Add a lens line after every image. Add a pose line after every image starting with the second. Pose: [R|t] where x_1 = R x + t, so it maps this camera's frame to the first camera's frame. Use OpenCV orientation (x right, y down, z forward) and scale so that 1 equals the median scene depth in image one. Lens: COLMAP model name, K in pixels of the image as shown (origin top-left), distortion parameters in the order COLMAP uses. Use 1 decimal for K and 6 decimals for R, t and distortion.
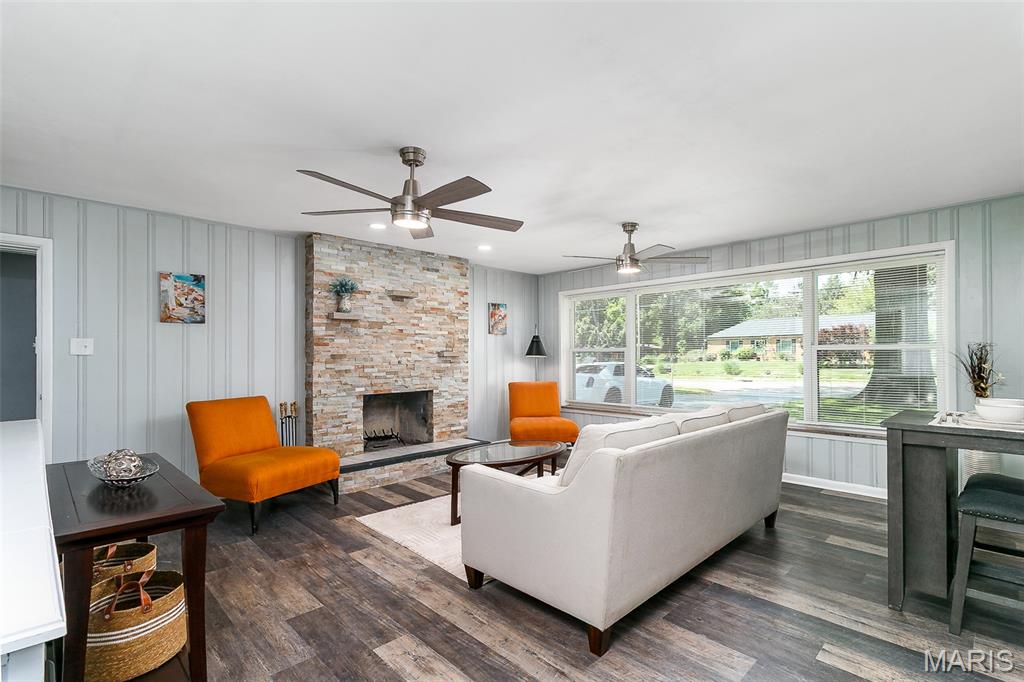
lens RADIAL K [[474.9, 0, 510.2], [0, 474.9, 347.8], [0, 0, 1]] dist [0.001116, -0.000682]
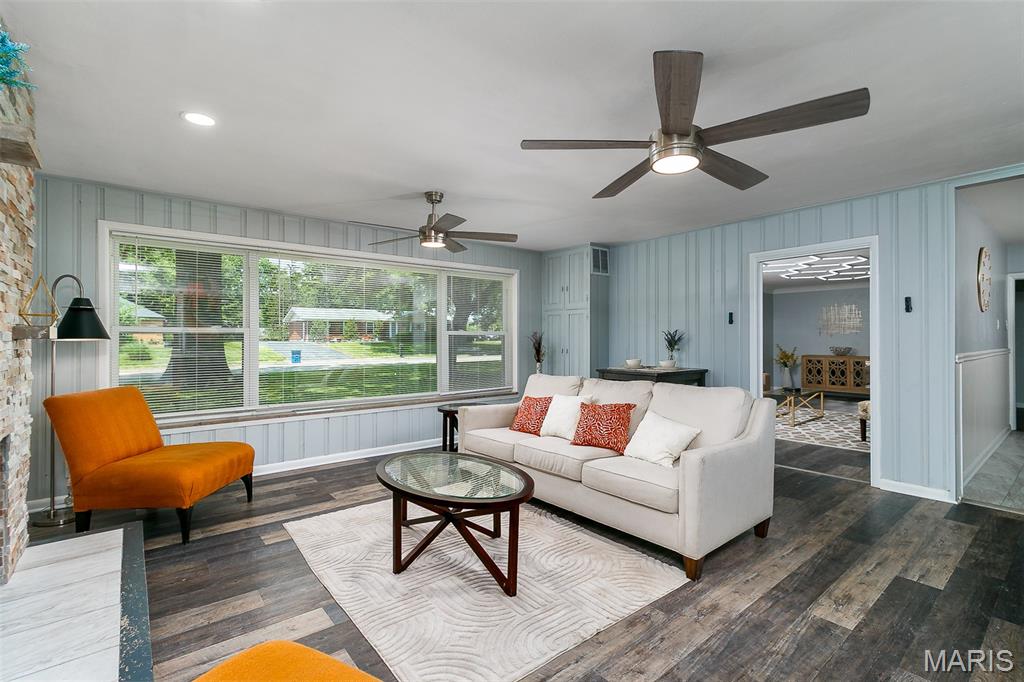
lens RADIAL K [[474.9, 0, 515.8], [0, 474.9, 341.6], [0, 0, 1]] dist [0.001116, -0.000682]
pose [[0.071218, 0.006800, 0.997438, -1.136853], [-0.014596, 0.999877, -0.005774, 0.038353], [-0.997354, -0.014147, 0.071309, 1.392685]]
